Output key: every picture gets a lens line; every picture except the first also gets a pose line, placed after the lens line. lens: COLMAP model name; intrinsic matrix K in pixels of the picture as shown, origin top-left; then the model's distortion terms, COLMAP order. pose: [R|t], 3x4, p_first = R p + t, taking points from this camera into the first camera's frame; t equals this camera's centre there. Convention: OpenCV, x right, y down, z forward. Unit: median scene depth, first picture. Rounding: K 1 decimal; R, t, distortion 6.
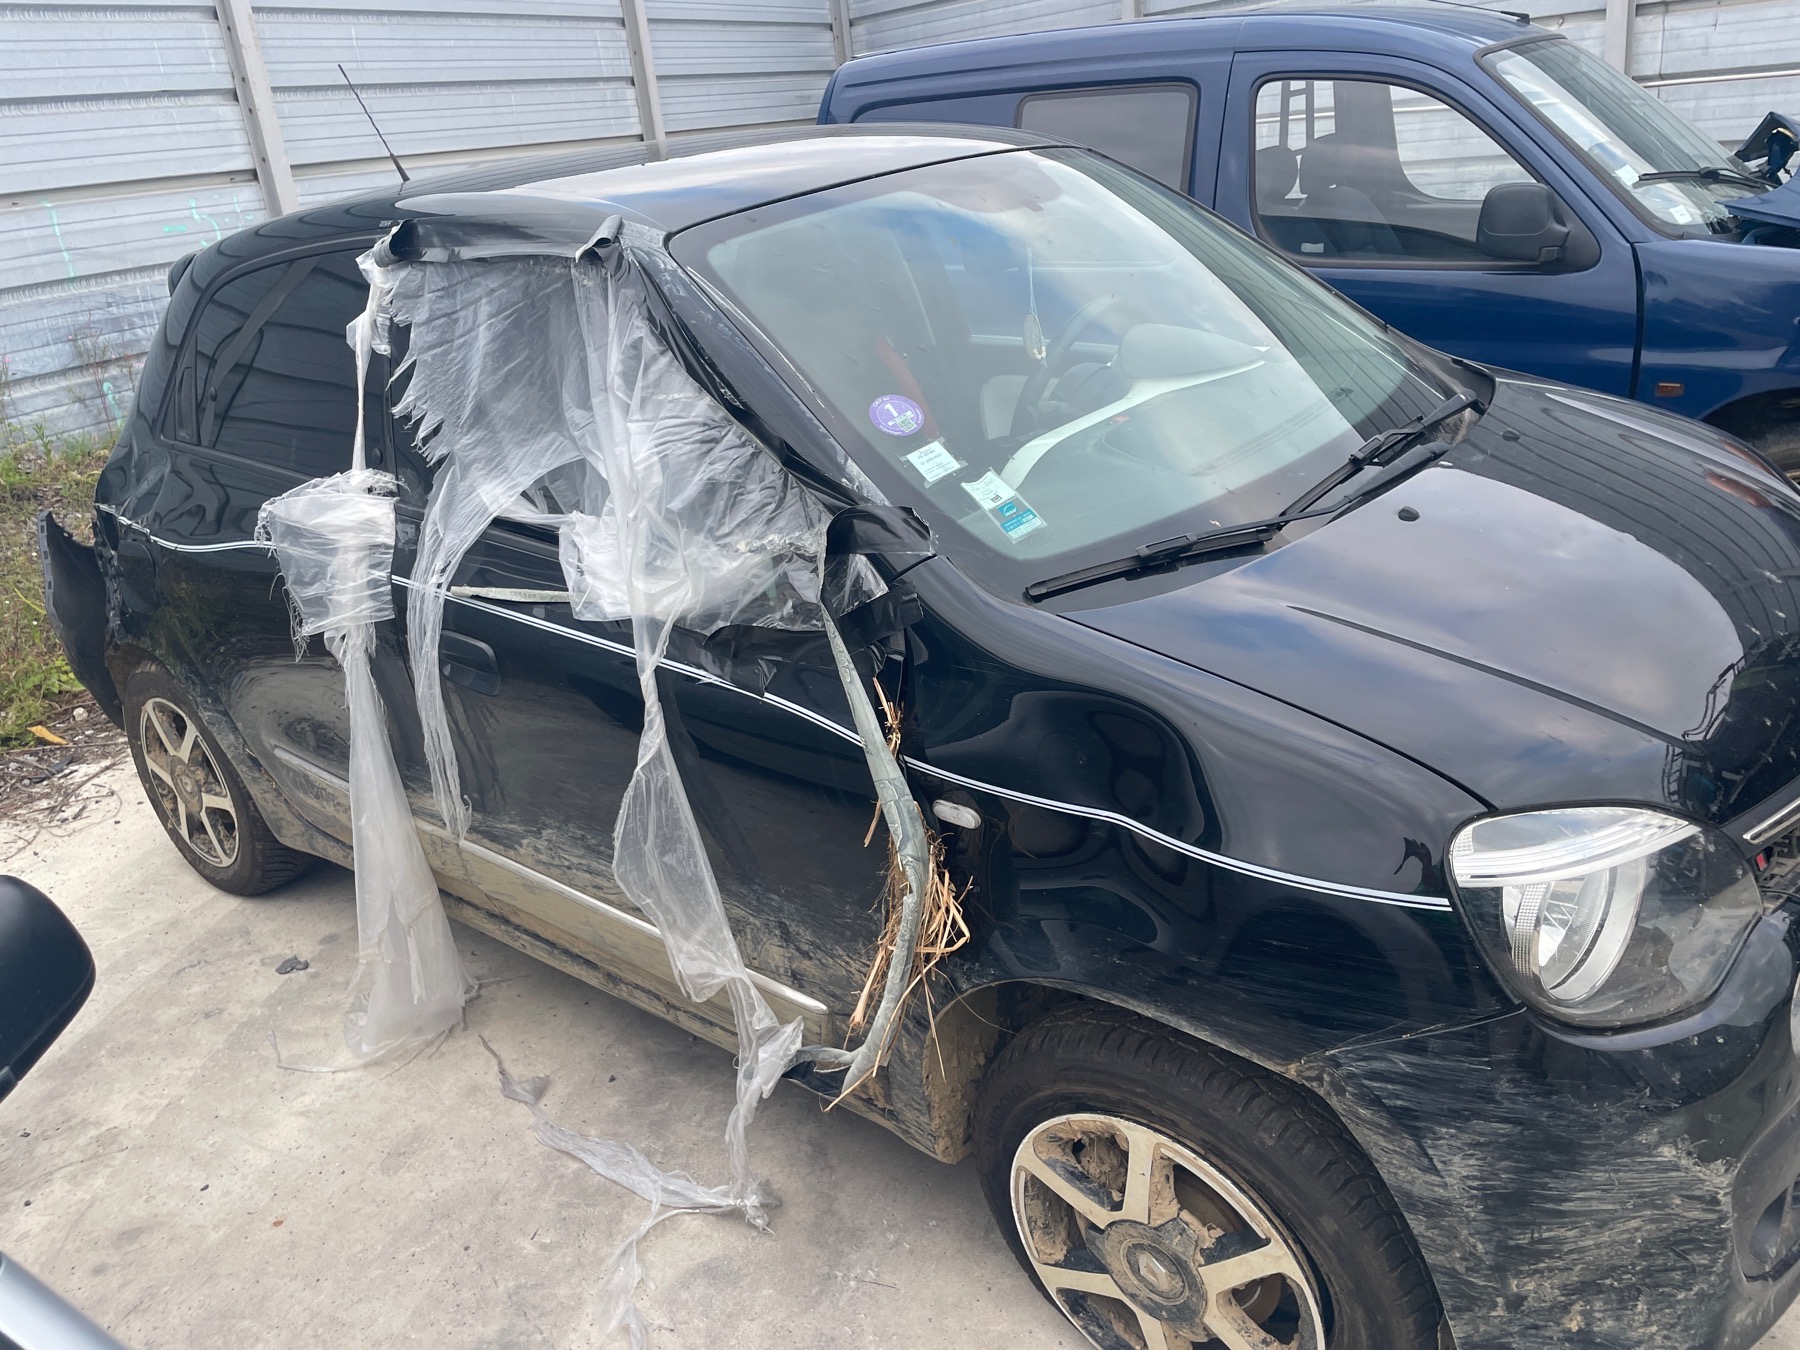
lens RADIAL K [[1342.6, 0, 920.2], [0, 1342.6, 668.2], [0, 0, 1]] dist [0.079858, -0.106932]
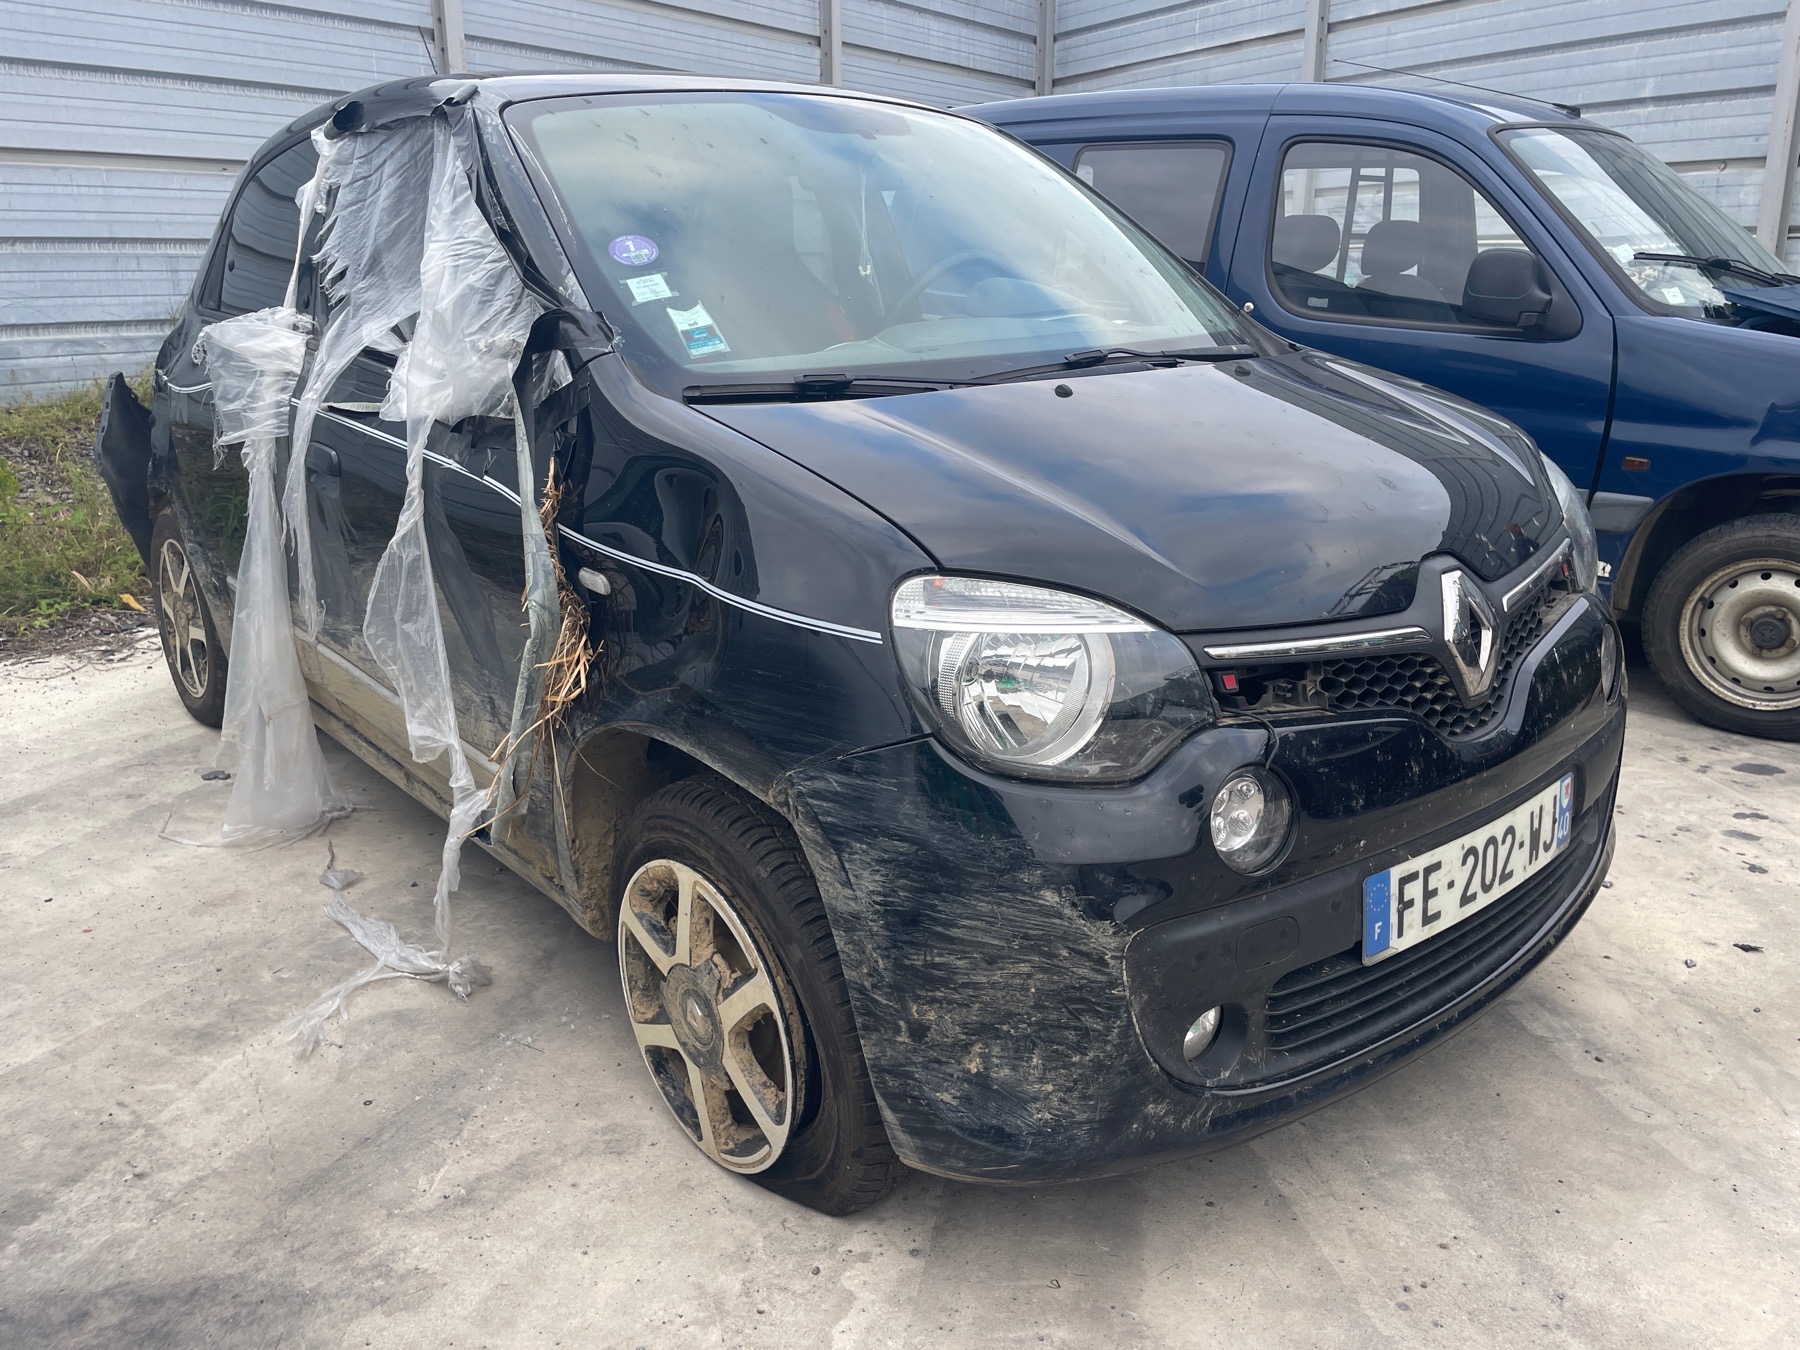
lens RADIAL K [[1353.9, 0, 932.8], [0, 1353.9, 692.6], [0, 0, 1]] dist [0.078820, -0.103642]
pose [[0.977541, 0.149178, -0.148860, 0.489733], [-0.160364, 0.984840, -0.066140, 0.231699], [0.136737, 0.088526, 0.986644, -0.081235]]
